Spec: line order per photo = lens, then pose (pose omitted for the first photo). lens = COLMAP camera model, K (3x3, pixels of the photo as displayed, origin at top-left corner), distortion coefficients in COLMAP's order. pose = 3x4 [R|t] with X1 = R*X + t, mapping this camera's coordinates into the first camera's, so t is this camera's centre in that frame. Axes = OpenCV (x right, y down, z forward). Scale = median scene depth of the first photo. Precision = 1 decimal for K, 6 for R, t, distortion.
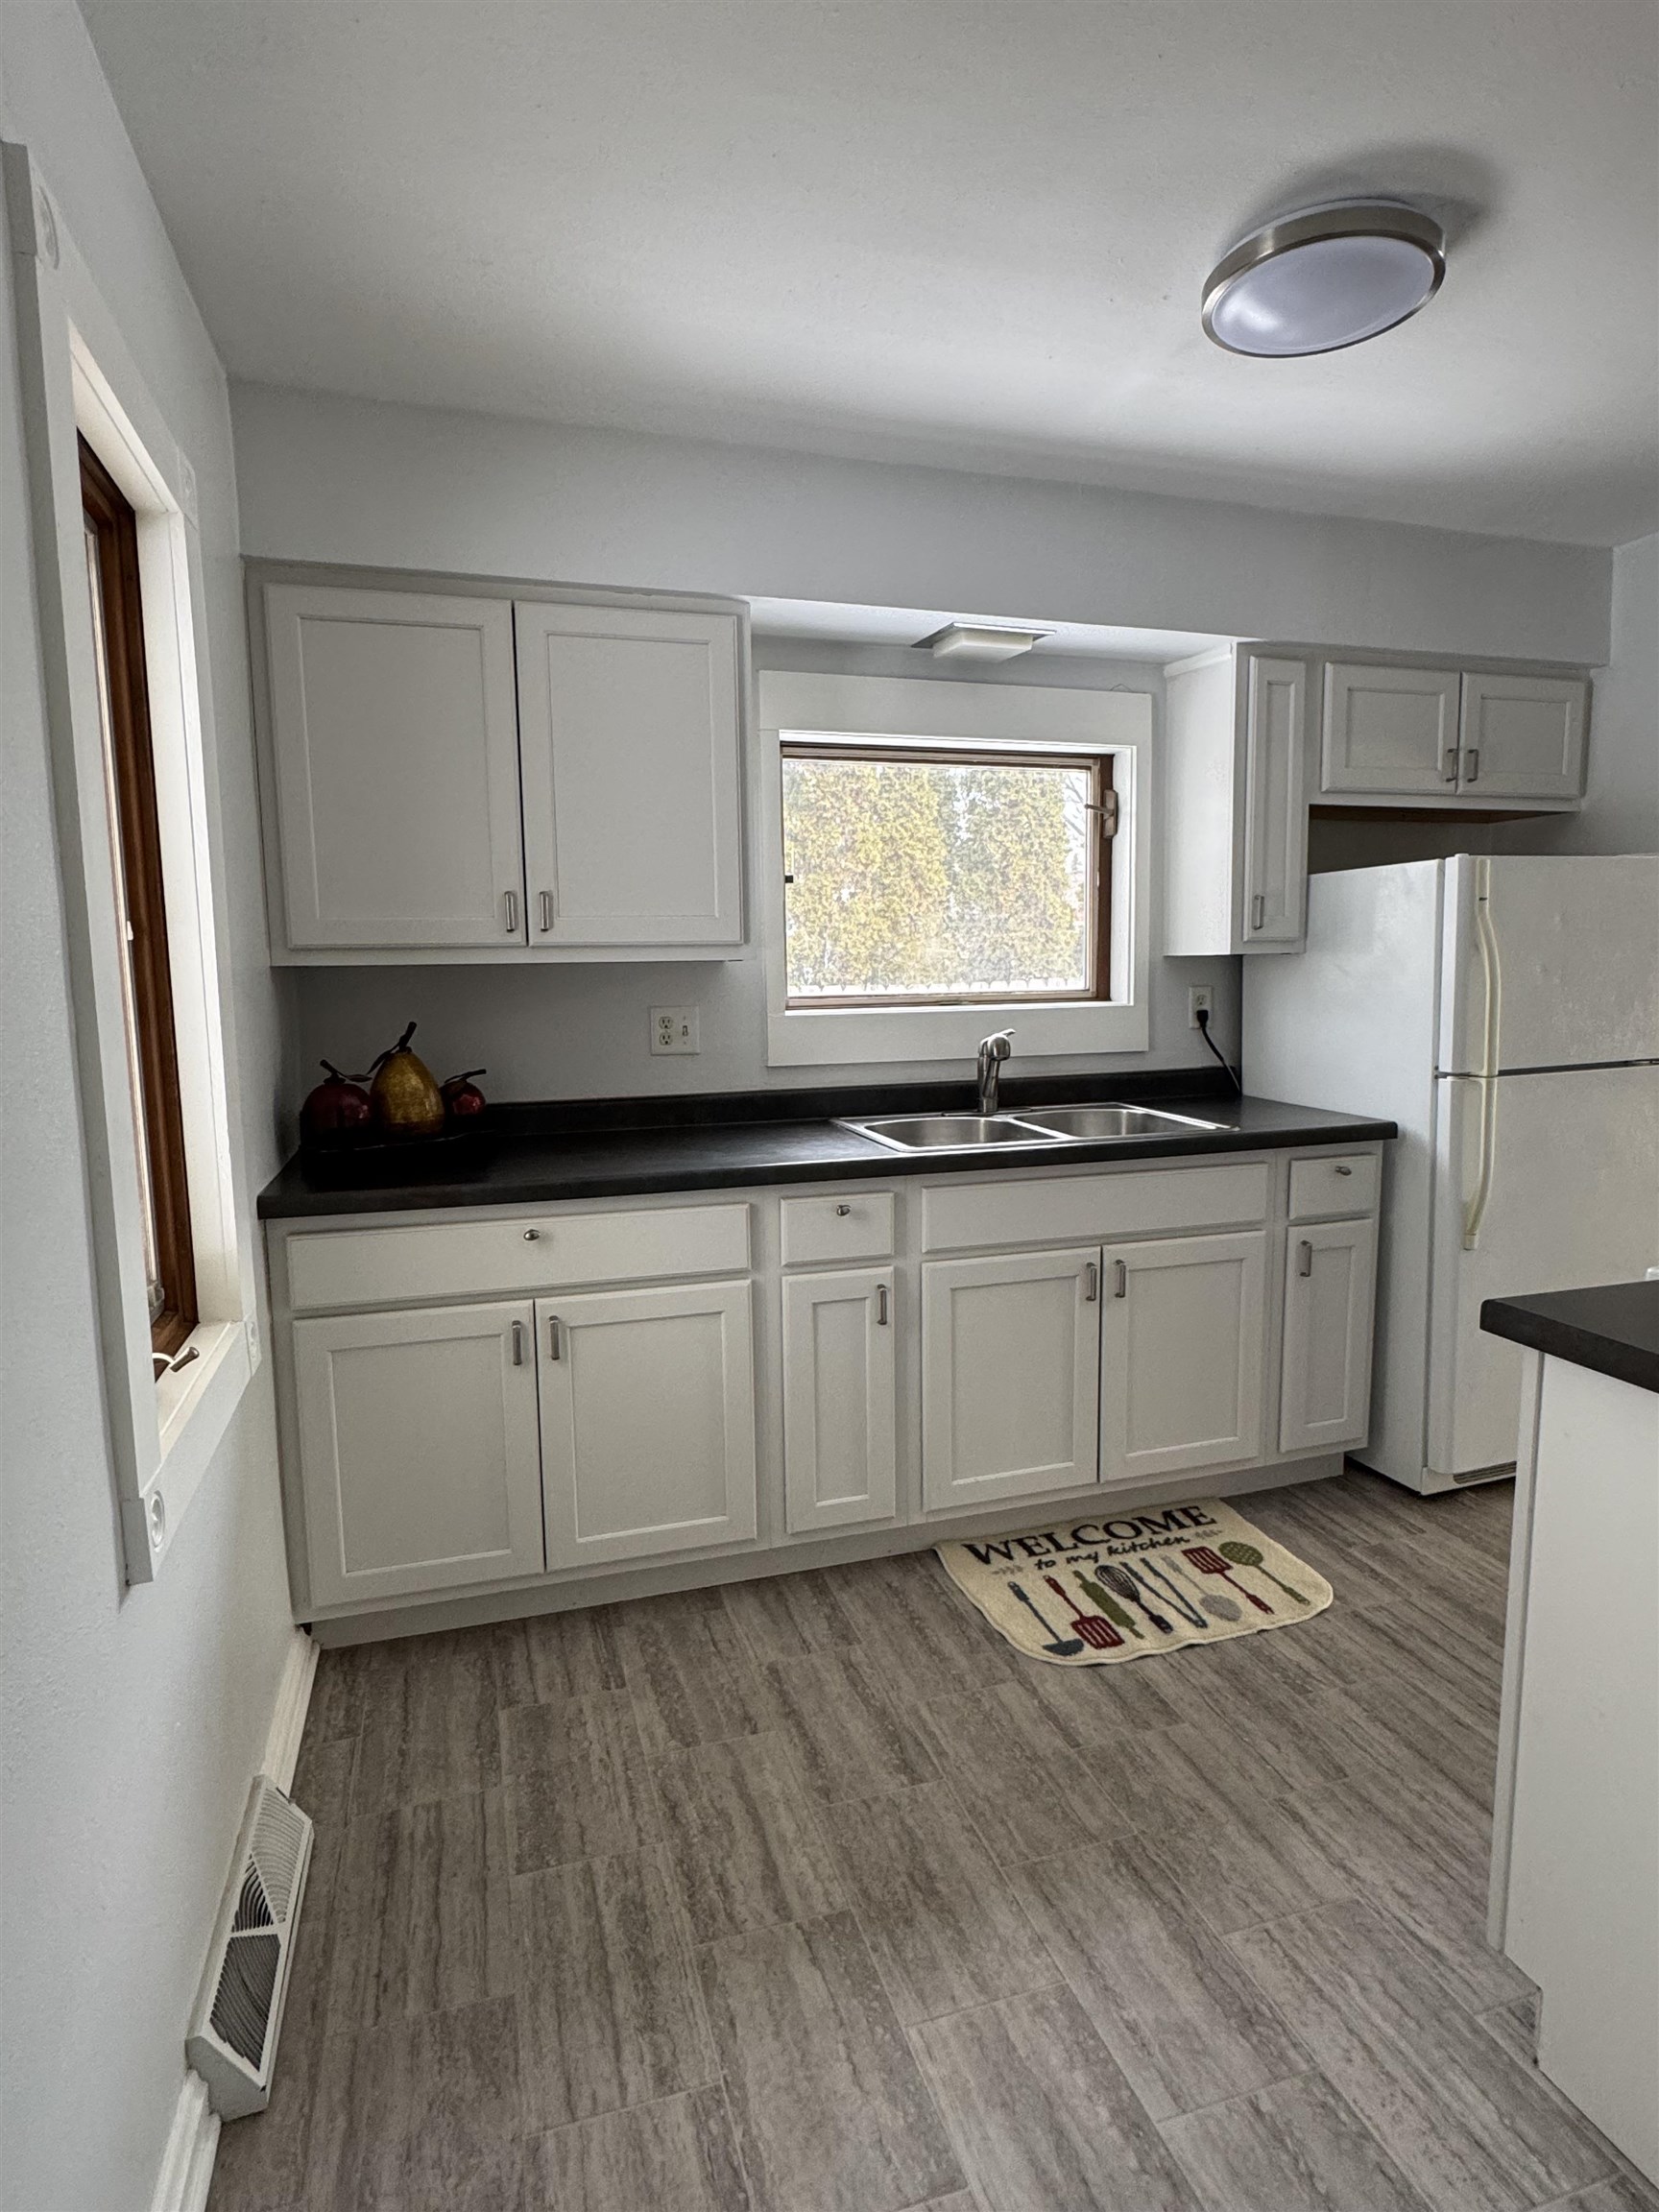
lens RADIAL K [[1193.9, 0, 830.0], [0, 1193.9, 1104.1], [0, 0, 1]] dist [0.002261, 0.000841]
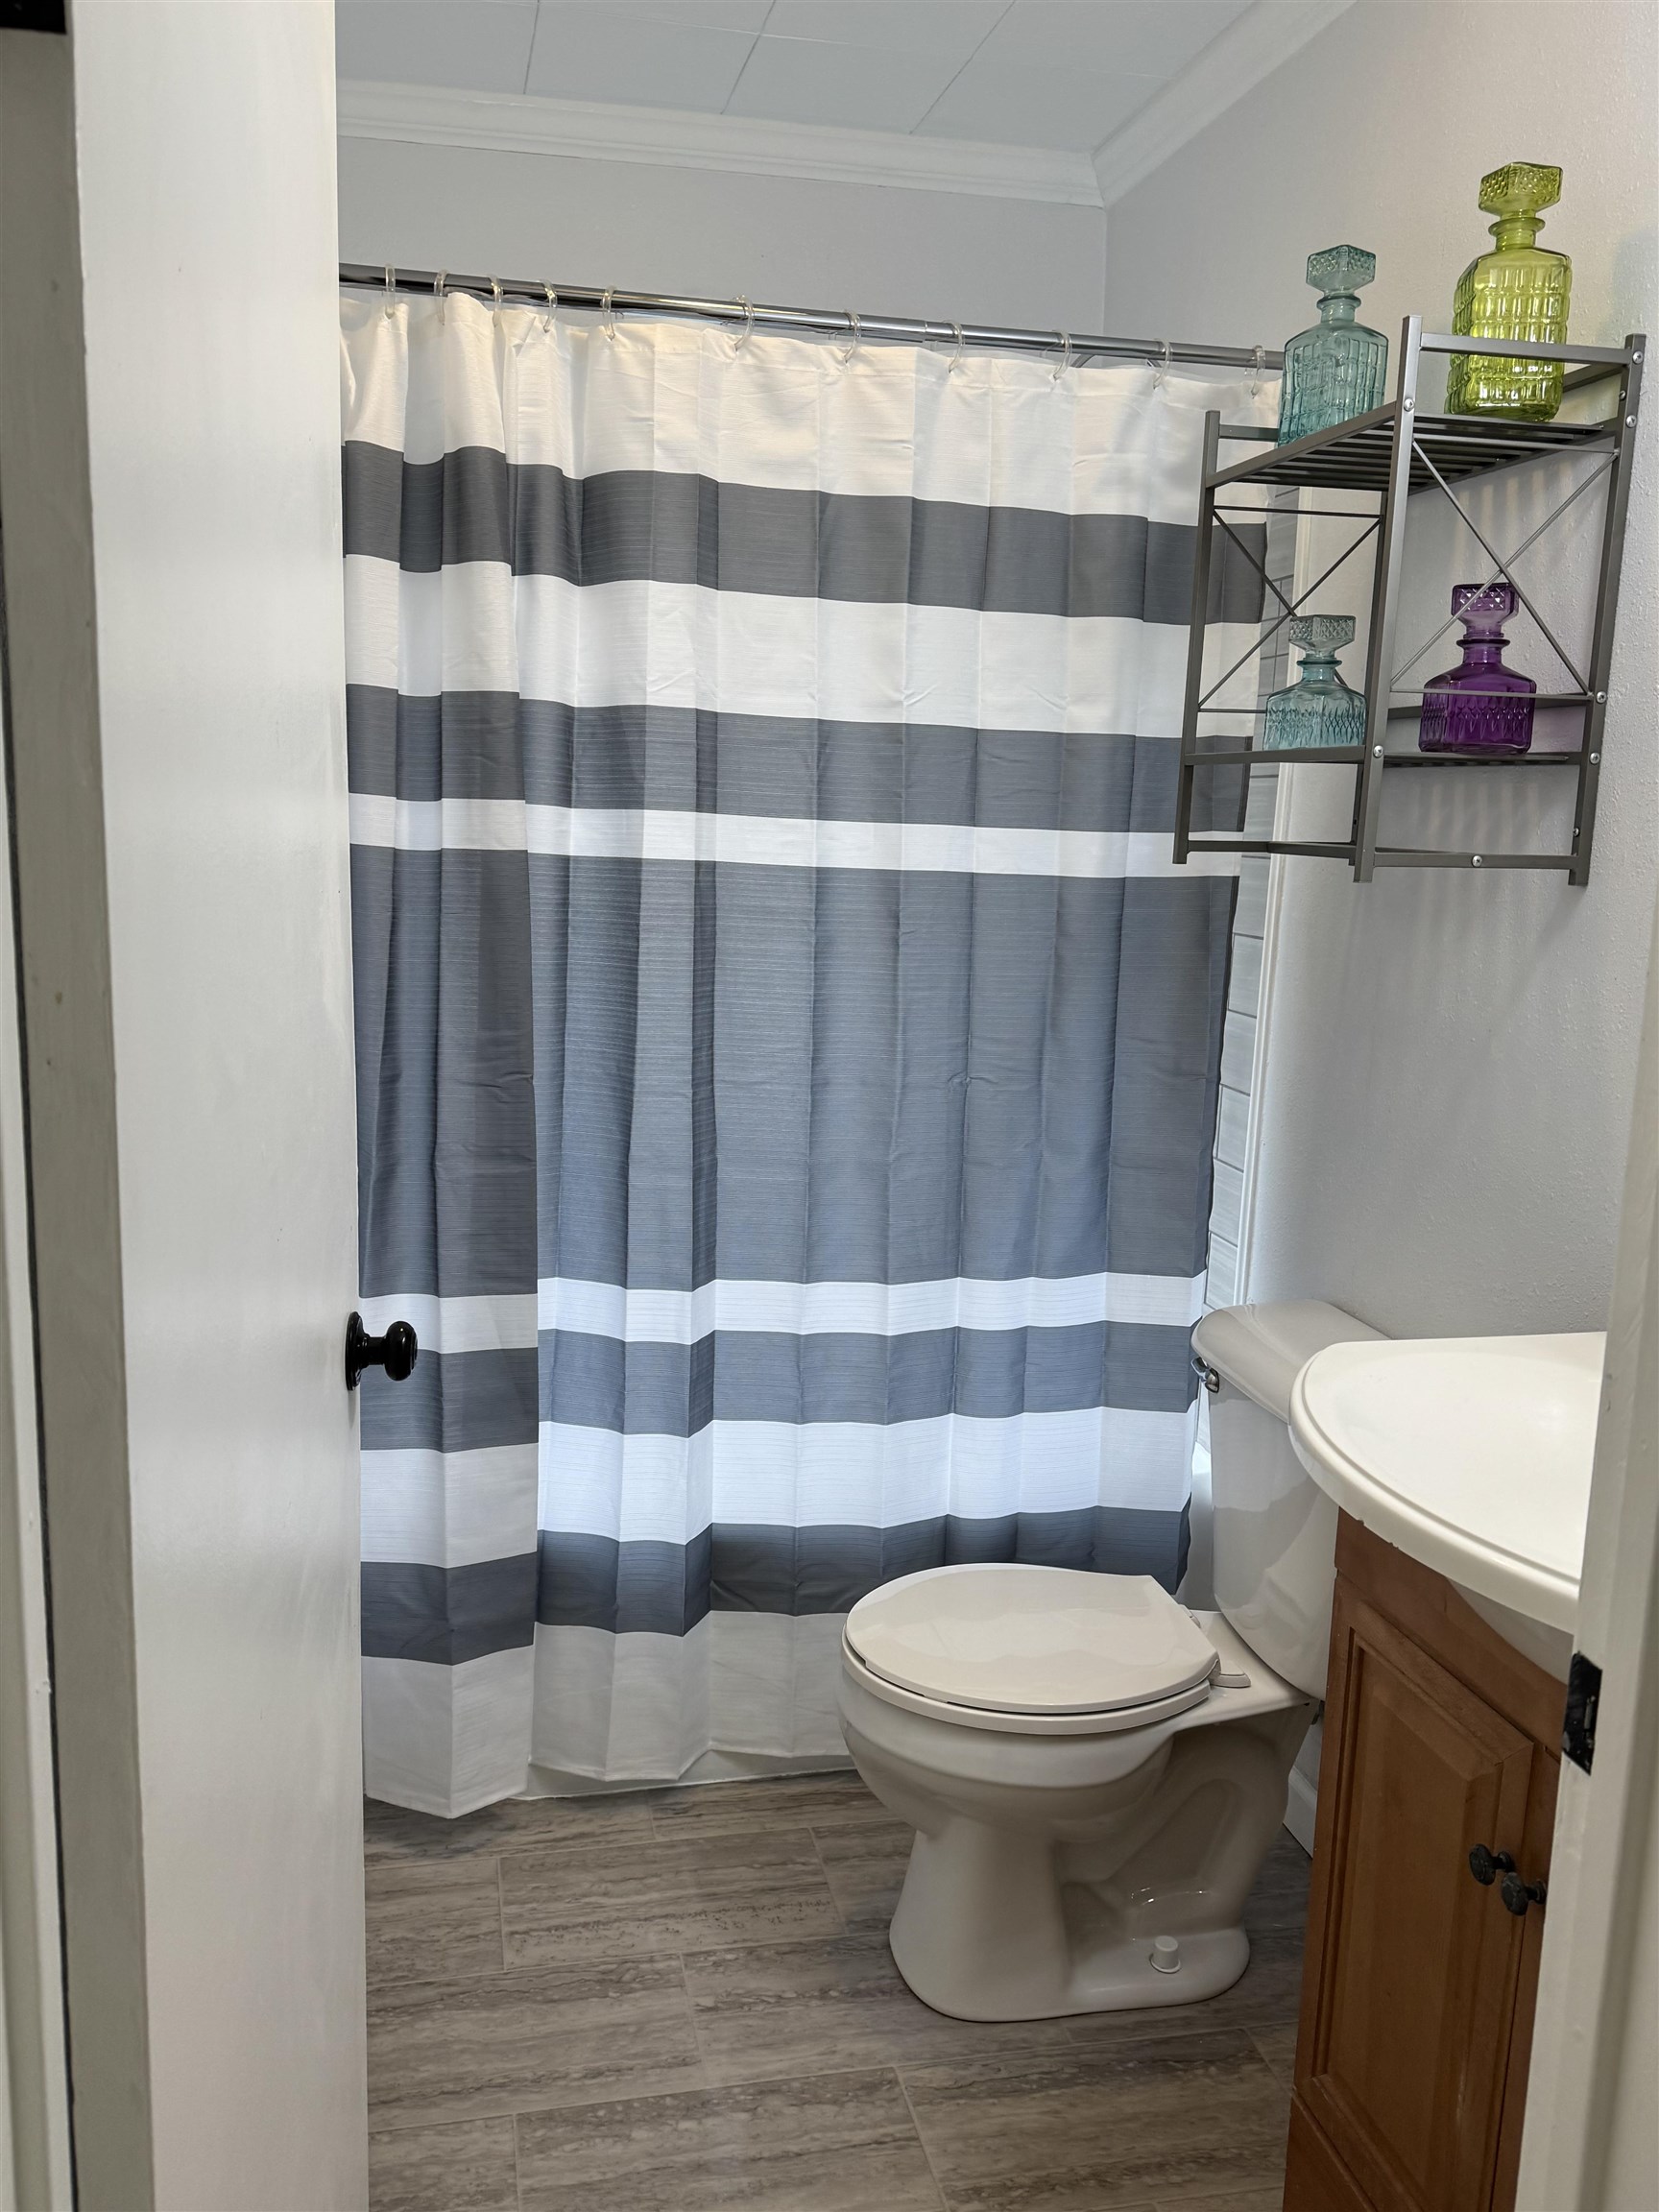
lens RADIAL K [[1828.8, 0, 826.4], [0, 1828.8, 1102.9], [0, 0, 1]] dist [-0.006045, -0.001669]
pose [[0.085937, -0.169451, 0.981785, -0.590293], [0.082558, 0.983252, 0.162478, -0.075964], [-0.992874, 0.067091, 0.098488, 0.427309]]
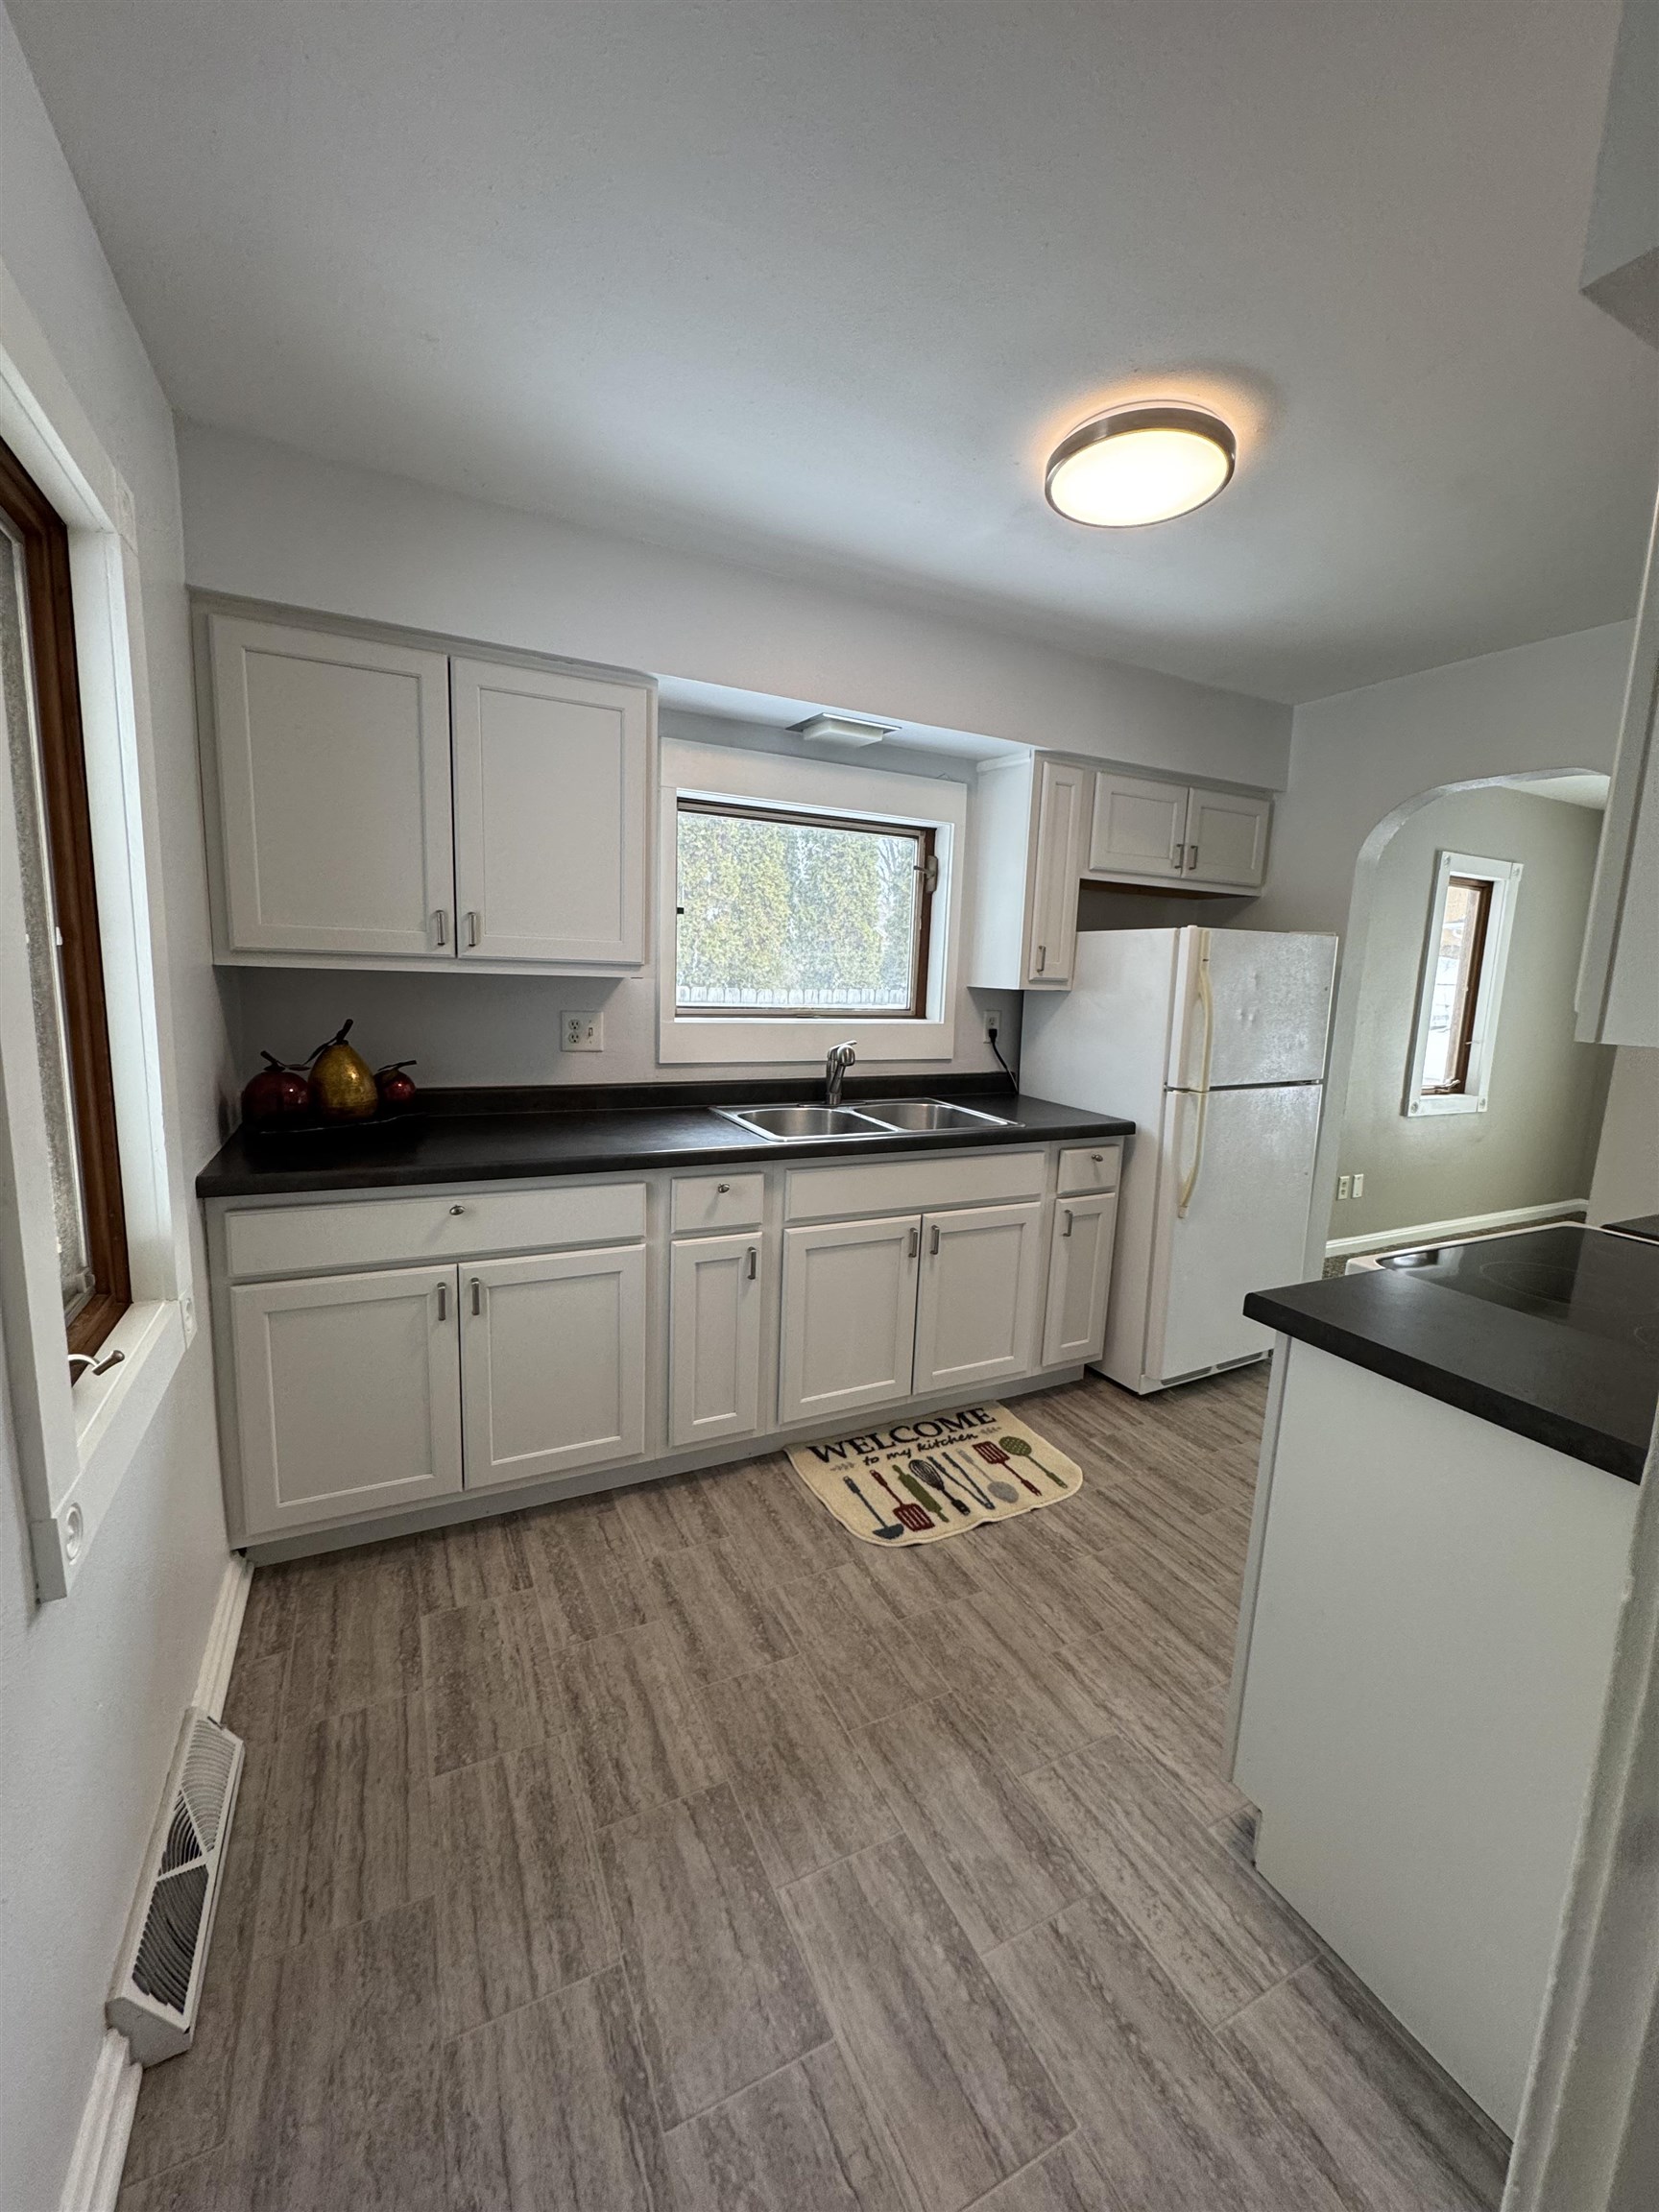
lens RADIAL K [[883.8, 0, 831.5], [0, 883.8, 1102.6], [0, 0, 1]] dist [-0.000685, 0.000445]
pose [[0.985999, 0.027129, 0.164527, -0.033057], [-0.033098, 0.998886, 0.033646, -0.035279], [-0.163431, -0.038621, 0.985799, 0.092245]]
